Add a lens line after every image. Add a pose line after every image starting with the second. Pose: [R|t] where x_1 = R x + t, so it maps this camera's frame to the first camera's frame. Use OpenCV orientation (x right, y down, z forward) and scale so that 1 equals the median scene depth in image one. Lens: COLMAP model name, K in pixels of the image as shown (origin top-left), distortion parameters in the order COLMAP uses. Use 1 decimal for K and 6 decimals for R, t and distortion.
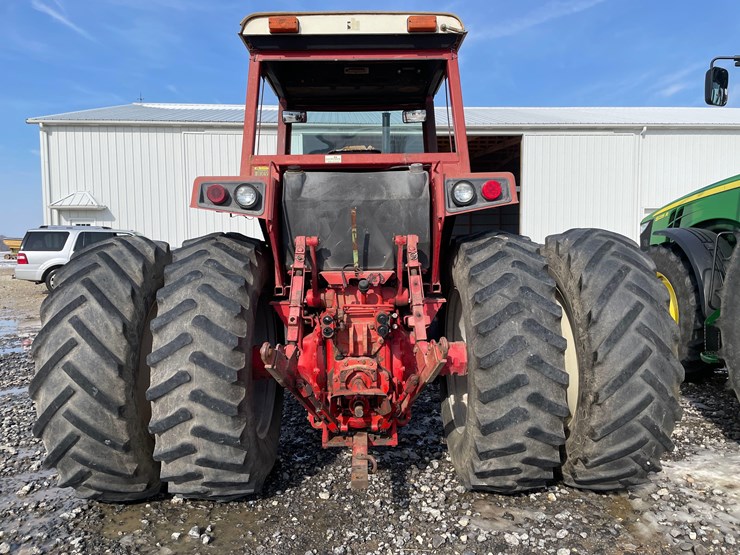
lens RADIAL K [[552.6, 0, 369.1], [0, 552.6, 272.9], [0, 0, 1]] dist [0.089088, -0.117579]
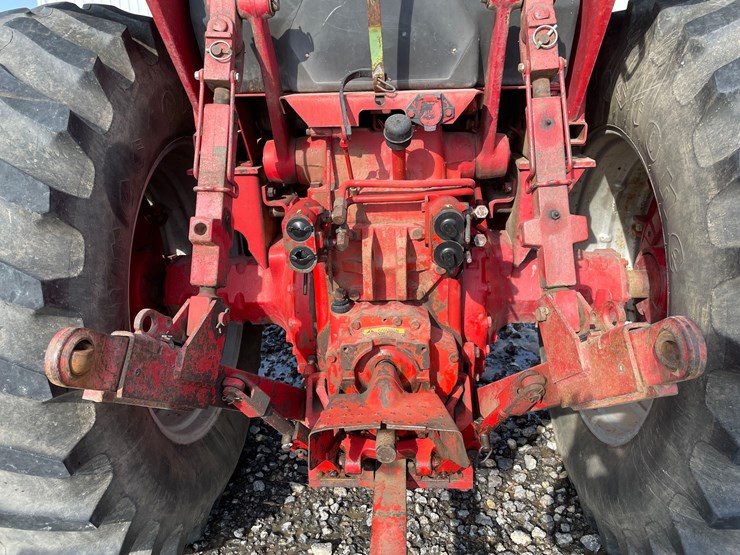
lens RADIAL K [[552.6, 0, 369.1], [0, 552.6, 272.9], [0, 0, 1]] dist [0.089088, -0.117579]
pose [[0.997359, 0.007301, -0.072263, -0.001378], [0.012635, 0.962324, 0.271613, 0.013329], [0.071524, -0.271808, 0.959690, 0.600314]]
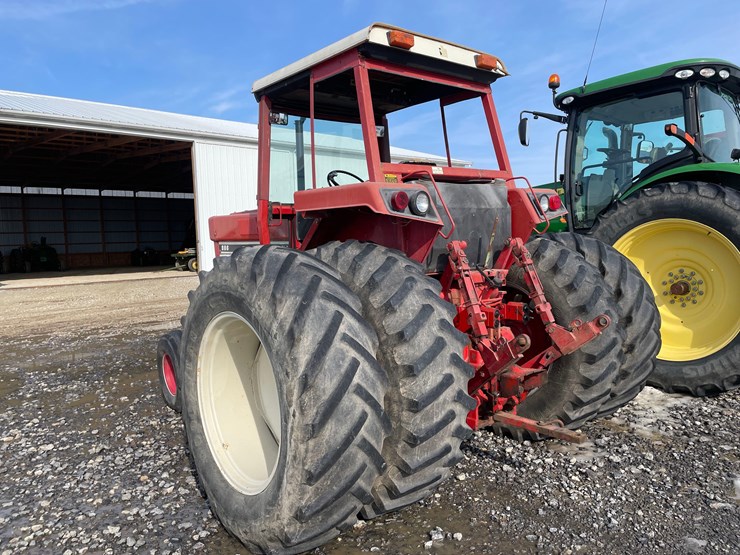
lens RADIAL K [[552.6, 0, 369.1], [0, 552.6, 272.9], [0, 0, 1]] dist [0.089088, -0.117579]
pose [[0.784665, -0.053044, 0.617647, -0.954105], [0.063970, 0.997942, 0.004436, -0.019412], [-0.616611, 0.036030, 0.786443, 0.256372]]
